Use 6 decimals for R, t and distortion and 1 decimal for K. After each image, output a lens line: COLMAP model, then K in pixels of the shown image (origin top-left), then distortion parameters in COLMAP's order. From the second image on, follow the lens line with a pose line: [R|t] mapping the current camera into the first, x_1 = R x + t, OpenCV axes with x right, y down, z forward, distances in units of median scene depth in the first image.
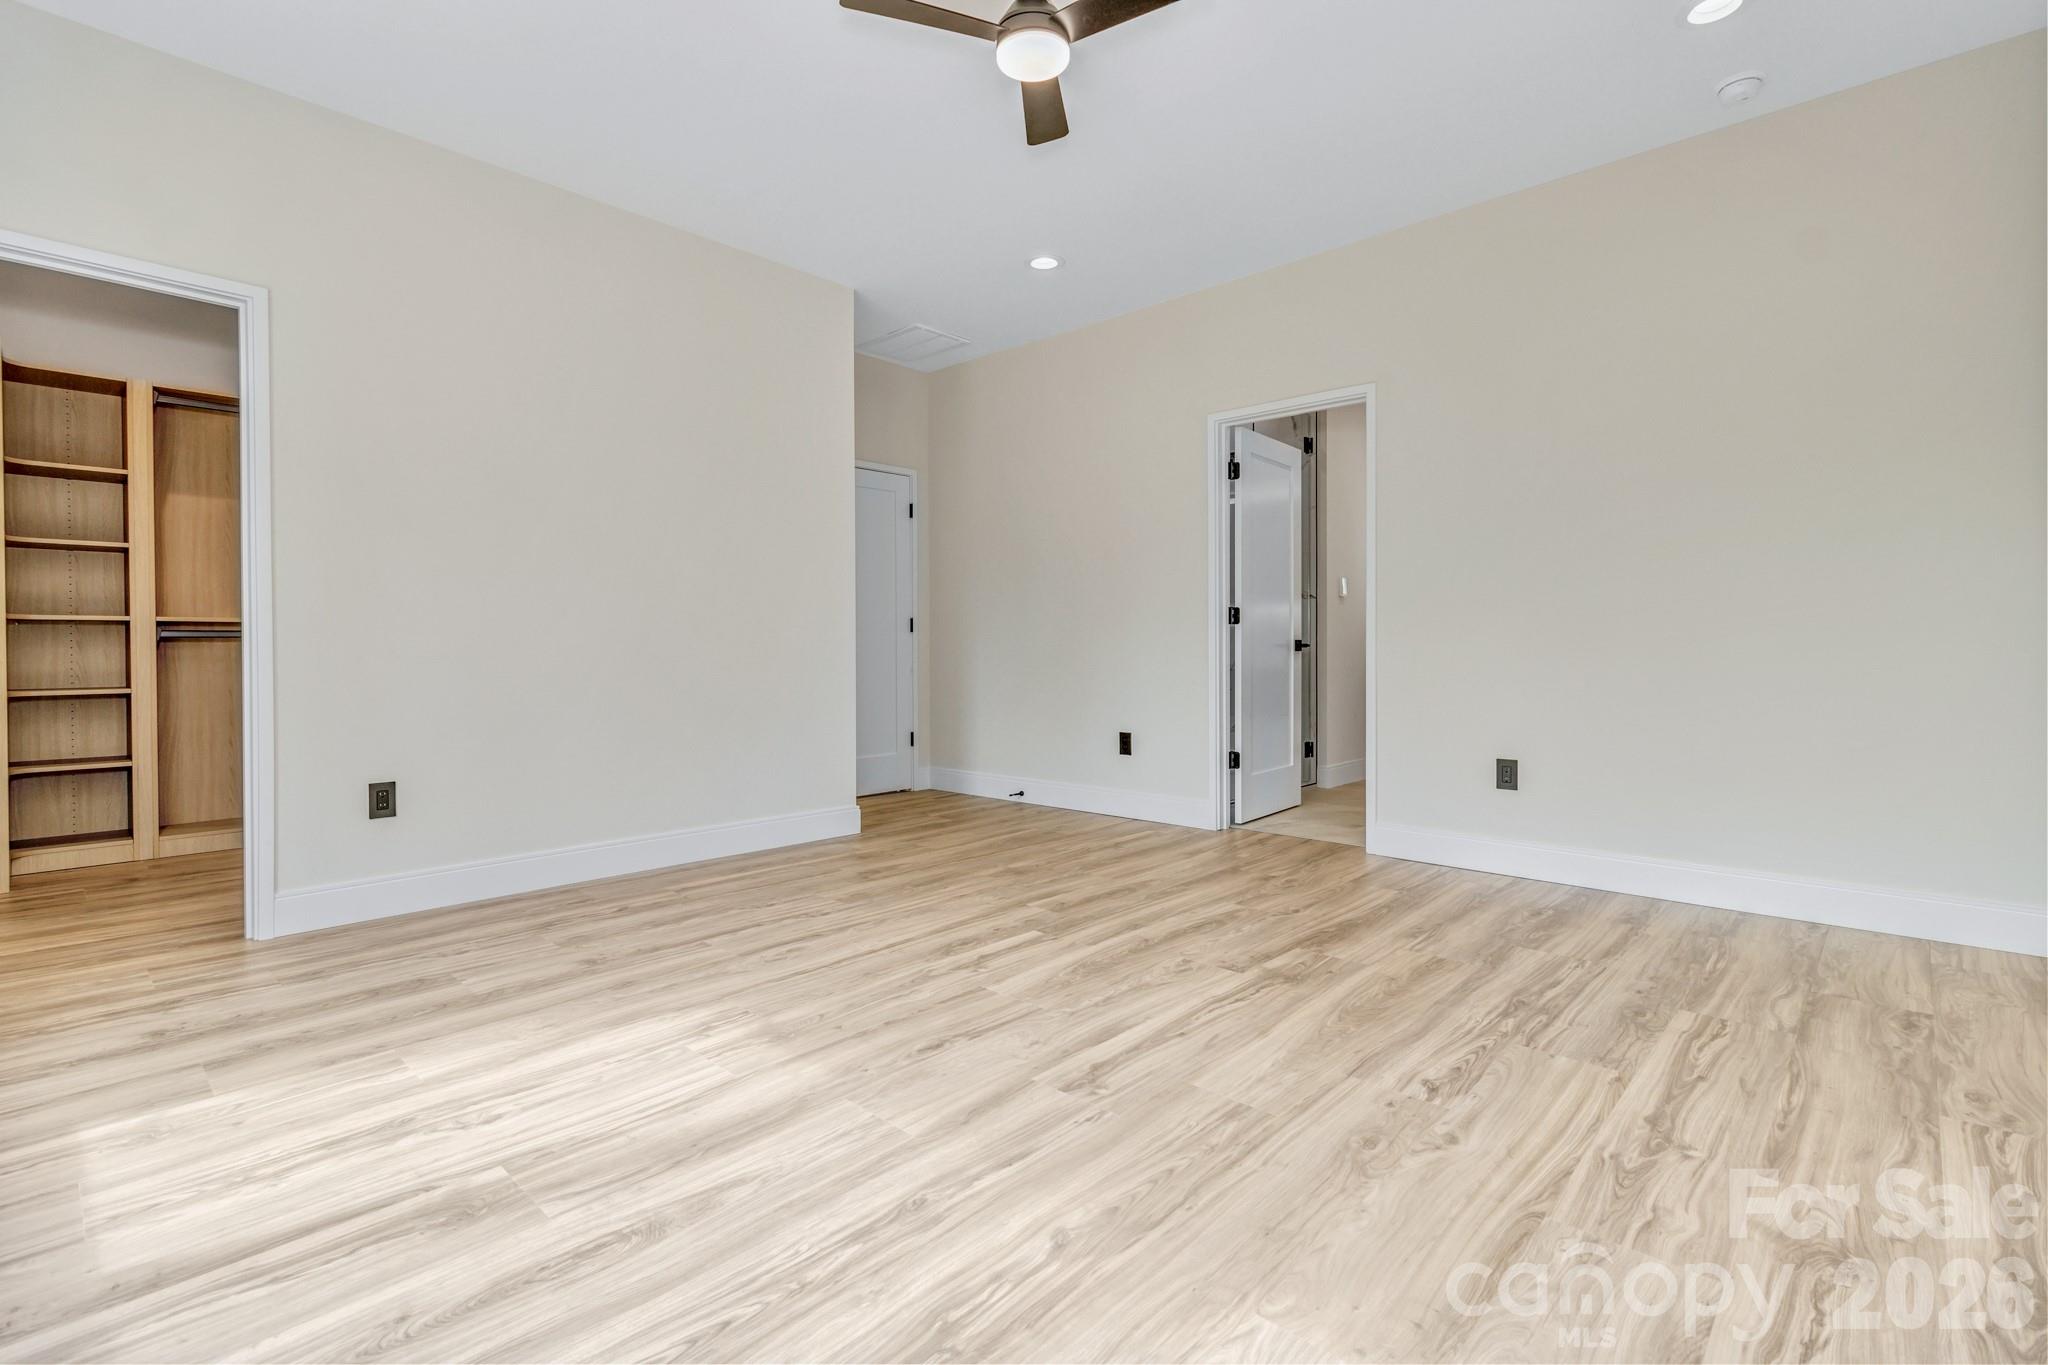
lens RADIAL K [[943.7, 0, 1030.9], [0, 943.7, 658.9], [0, 0, 1]] dist [0.000016, 0.000170]
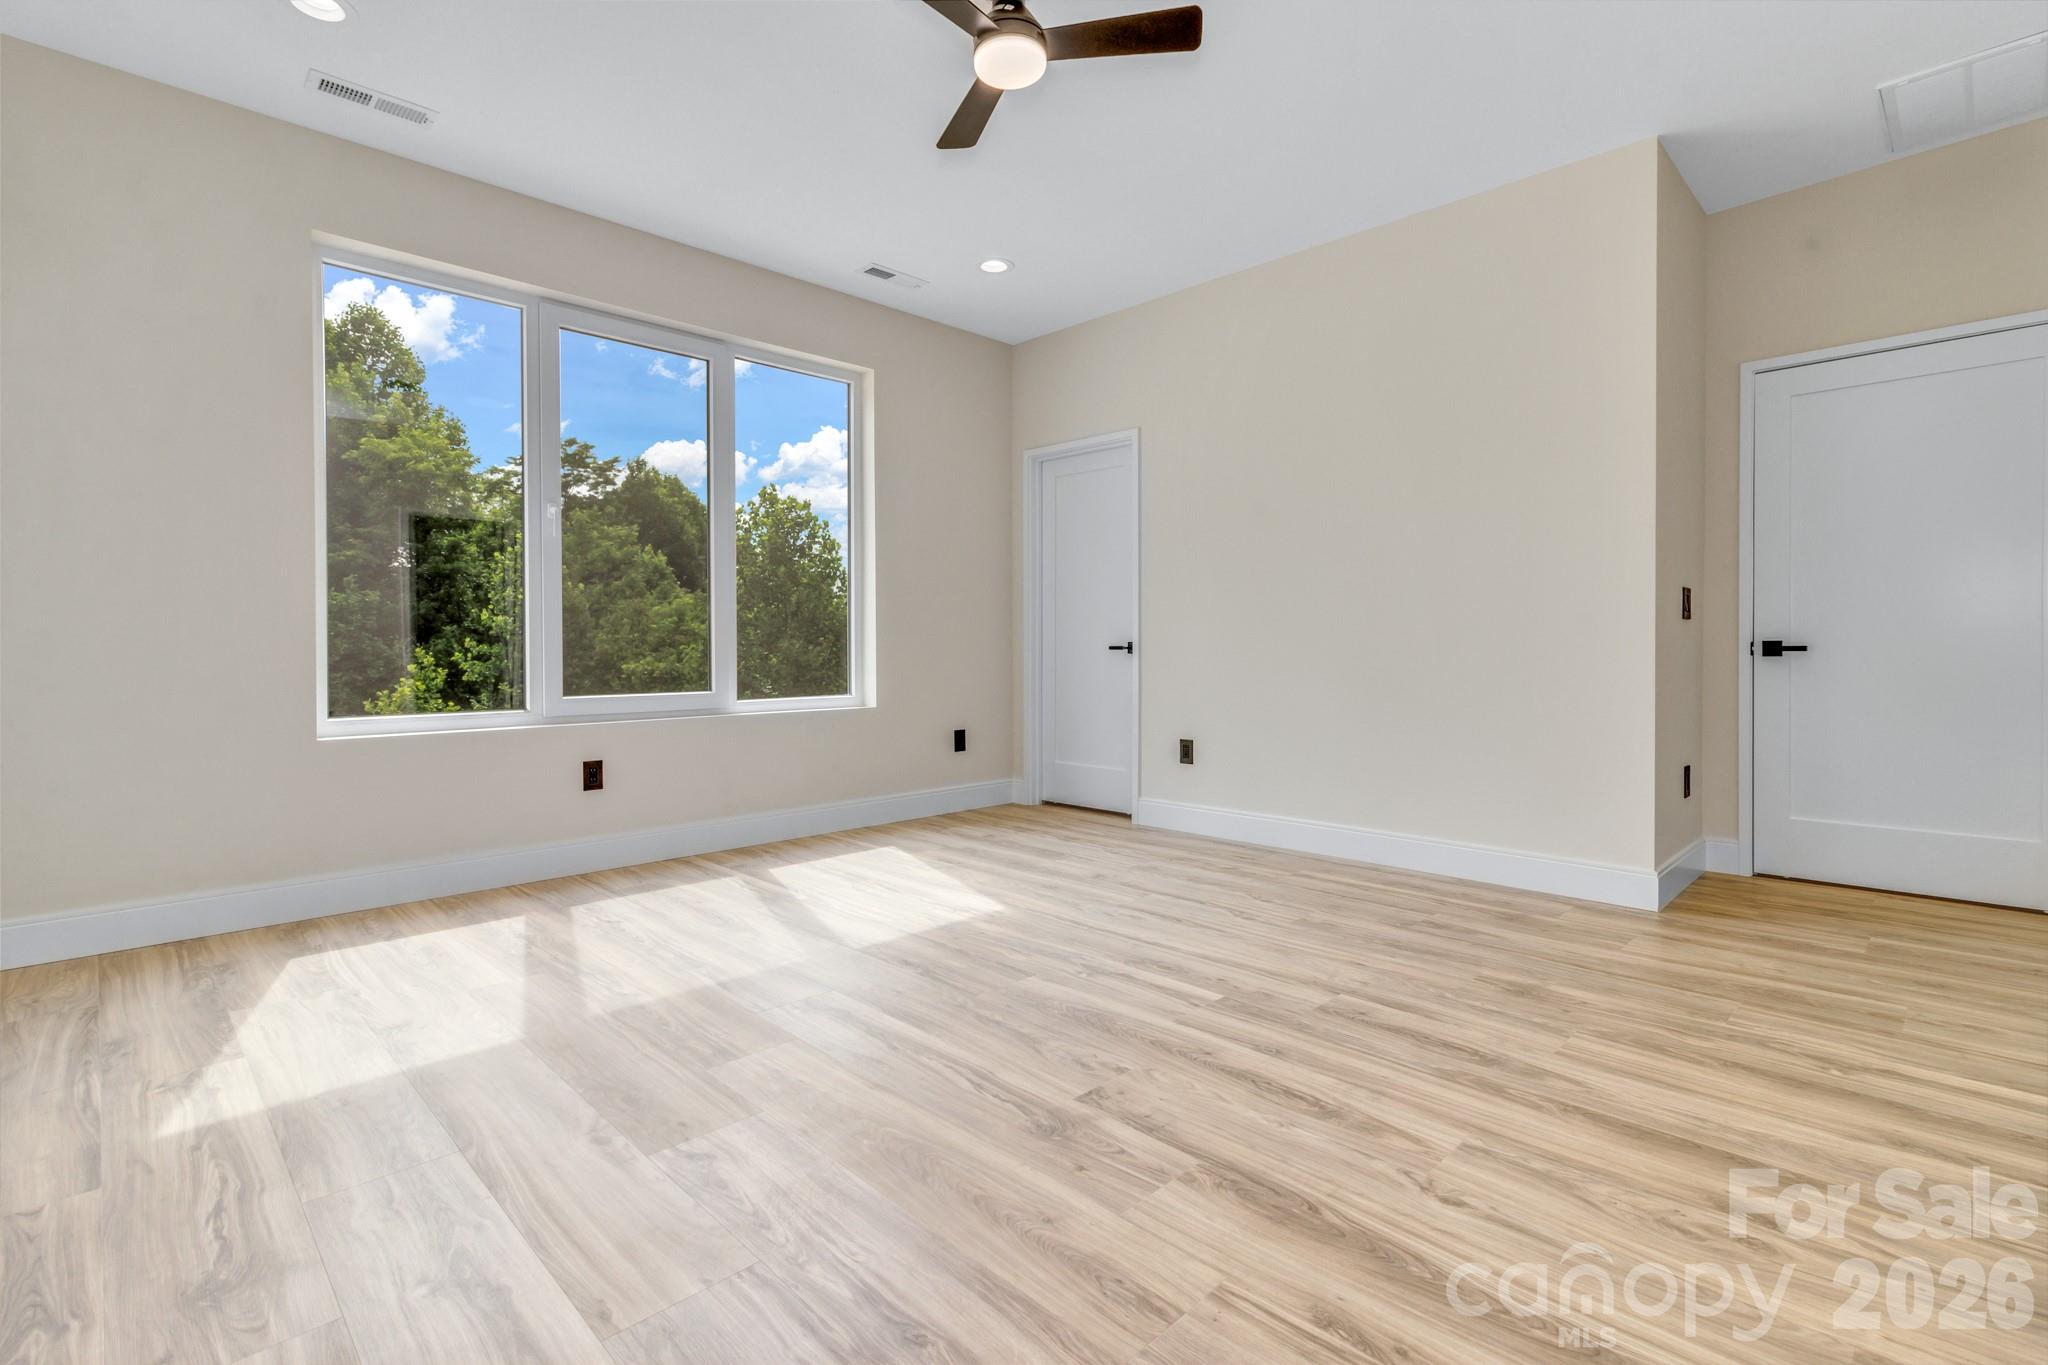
lens RADIAL K [[943.7, 0, 1030.9], [0, 943.7, 658.9], [0, 0, 1]] dist [0.000016, 0.000170]
pose [[-0.039450, 0.015770, -0.999097, 0.927528], [-0.009211, 0.999827, 0.016146, -0.017839], [0.999179, 0.009840, -0.039298, 0.971499]]
